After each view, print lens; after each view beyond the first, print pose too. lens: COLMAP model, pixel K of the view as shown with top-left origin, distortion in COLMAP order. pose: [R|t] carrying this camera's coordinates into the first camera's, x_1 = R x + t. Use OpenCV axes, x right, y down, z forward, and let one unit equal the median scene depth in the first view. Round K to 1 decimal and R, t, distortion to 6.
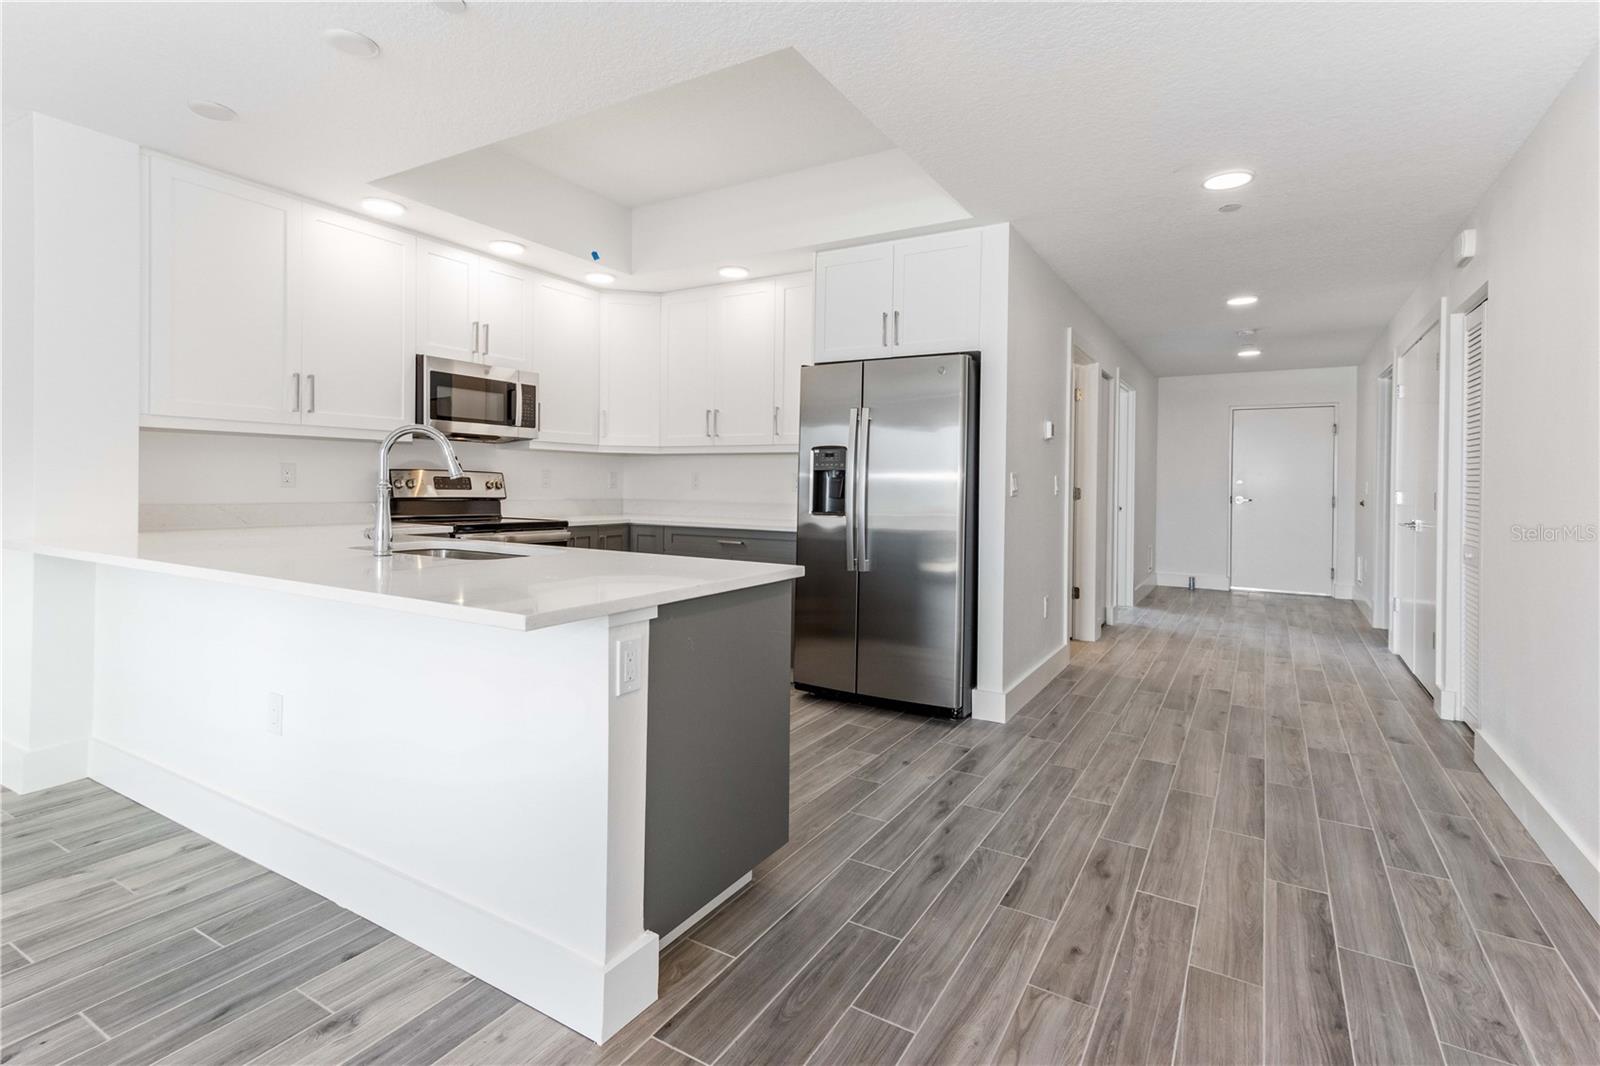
lens RADIAL K [[784.4, 0, 779.5], [0, 784.4, 489.2], [0, 0, 1]] dist [0.020855, -0.000901]
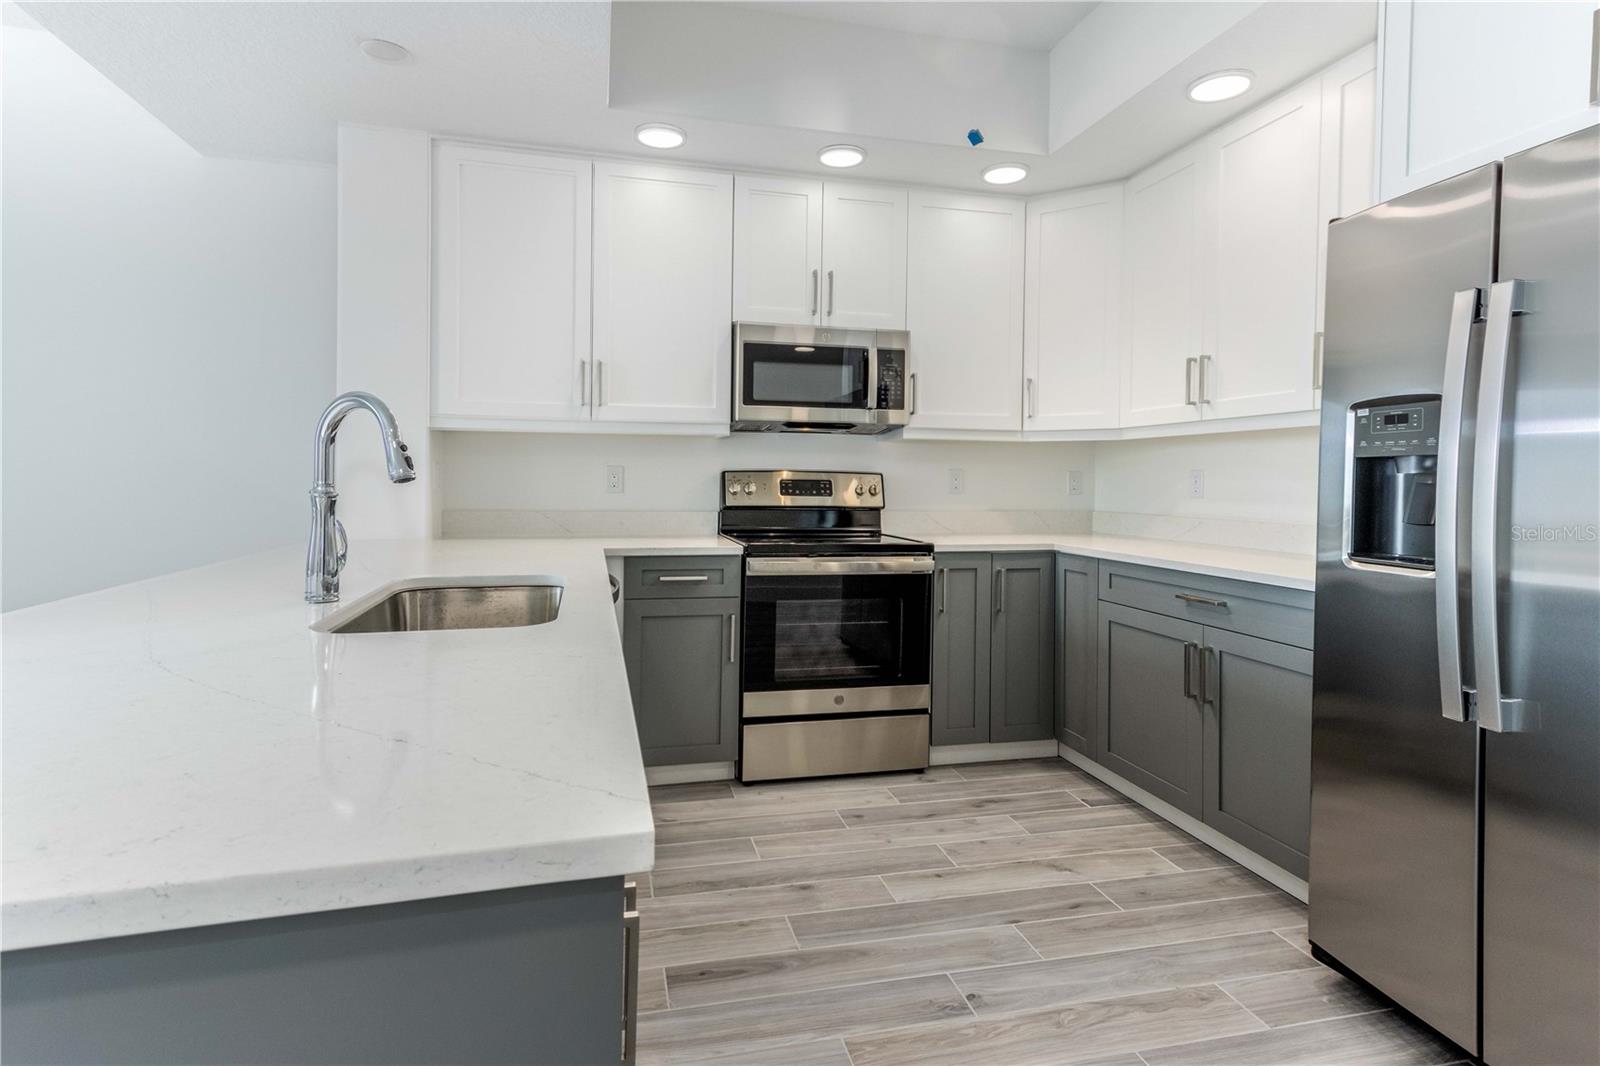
lens RADIAL K [[792.2, 0, 776.6], [0, 792.2, 495.8], [0, 0, 1]] dist [0.023788, -0.000039]
pose [[0.704084, 0.007371, -0.710079, 0.133847], [-0.004864, 0.999973, 0.005558, -0.004476], [0.710100, -0.000459, 0.704100, 0.479880]]
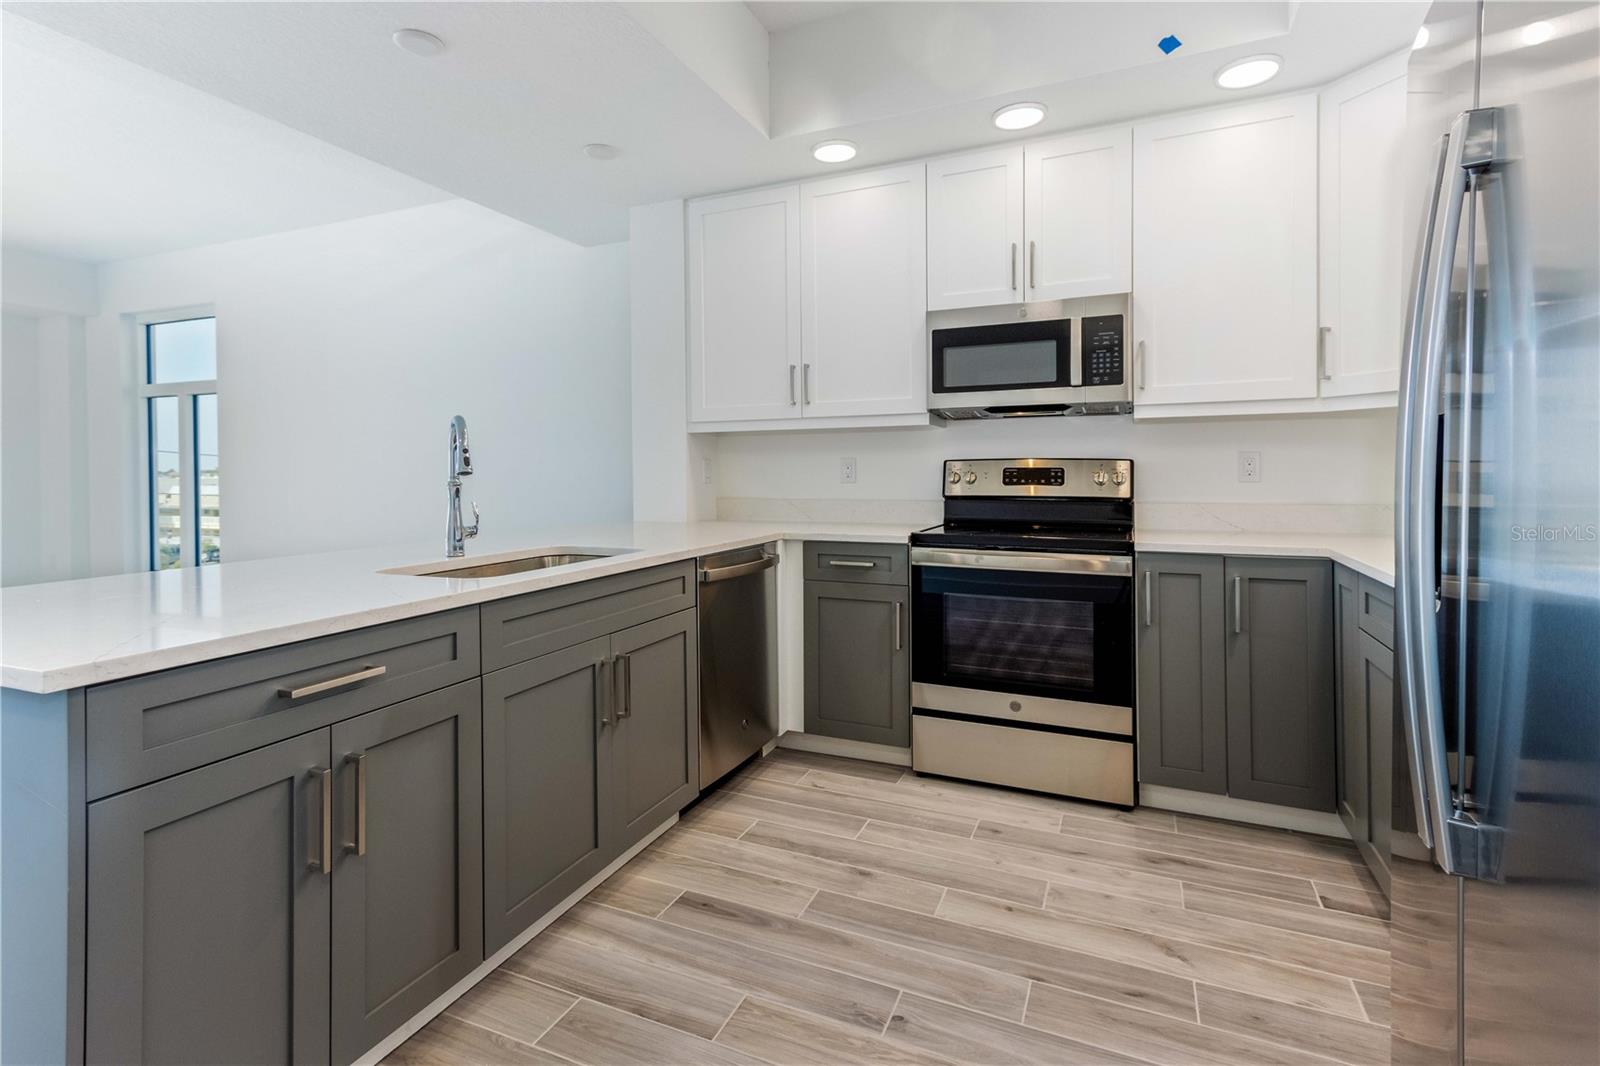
lens RADIAL K [[784.4, 0, 779.5], [0, 784.4, 489.2], [0, 0, 1]] dist [0.020855, -0.000901]
pose [[0.124029, 0.008740, -0.992240, 0.297926], [0.000880, 0.999960, 0.008918, -0.003106], [0.992278, -0.001979, 0.124016, 0.763501]]
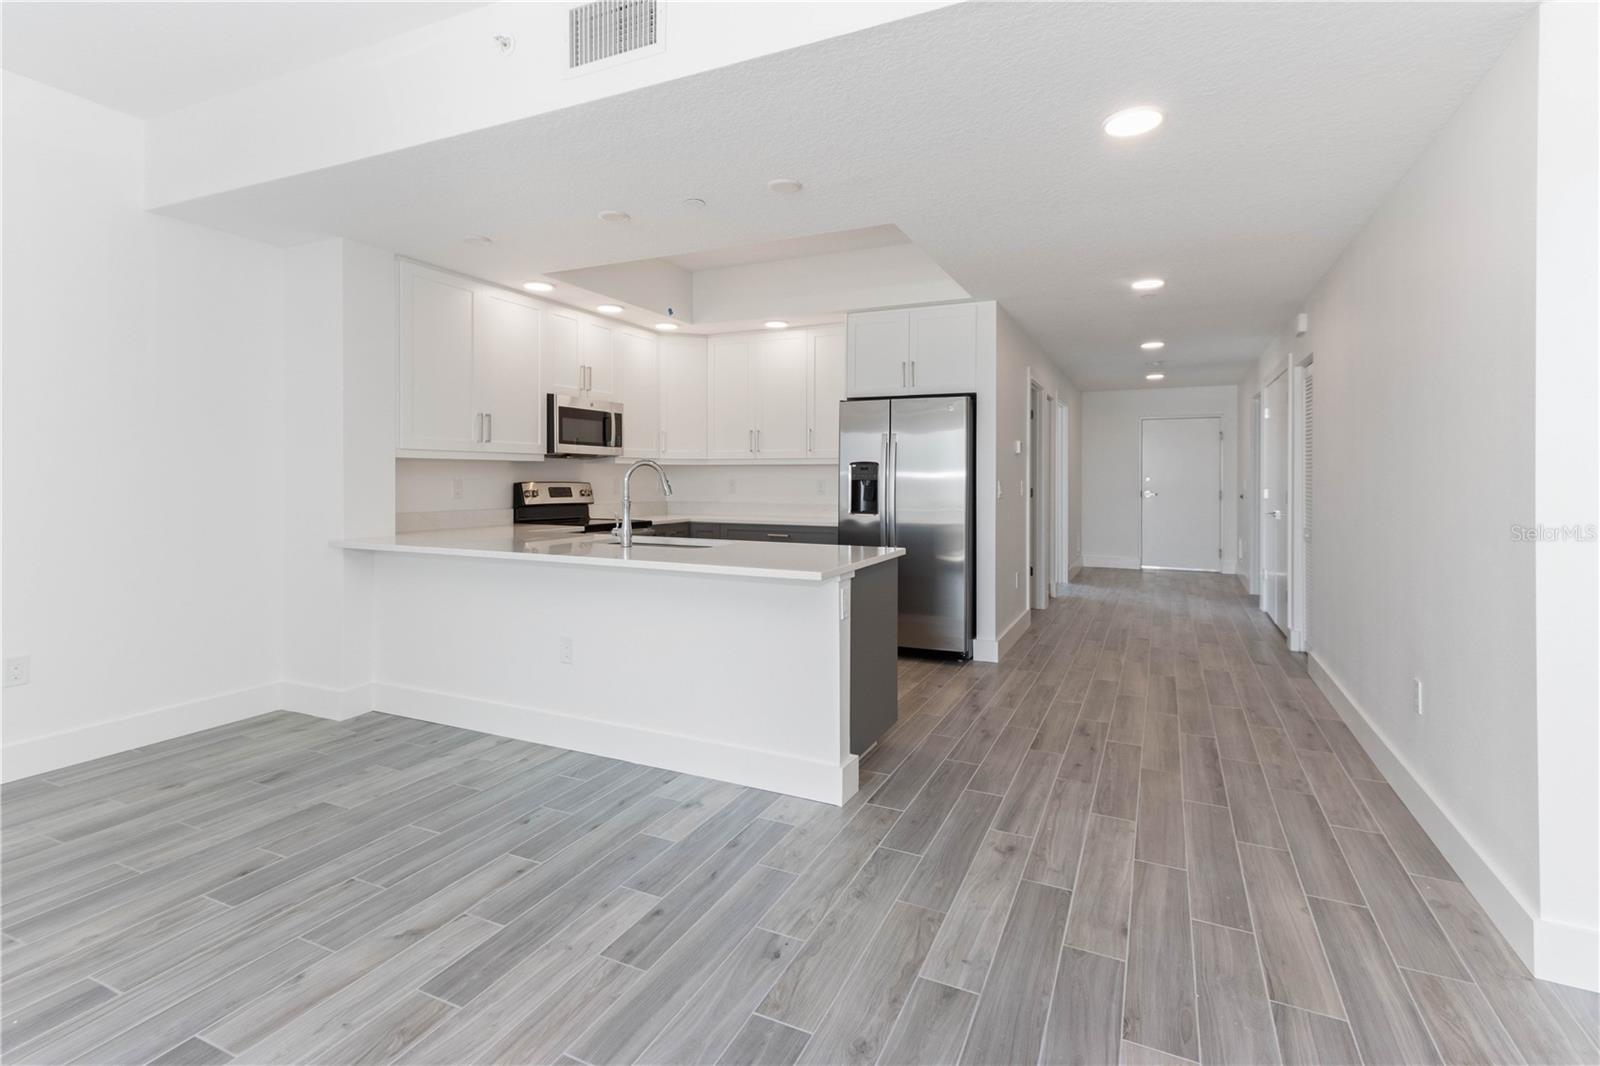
lens RADIAL K [[784.4, 0, 779.5], [0, 784.4, 489.2], [0, 0, 1]] dist [0.020855, -0.000901]
pose [[0.995041, -0.012073, 0.098728, -0.212650], [0.011498, 0.999913, 0.006389, -0.018851], [-0.098797, -0.005222, 0.995094, -0.313920]]
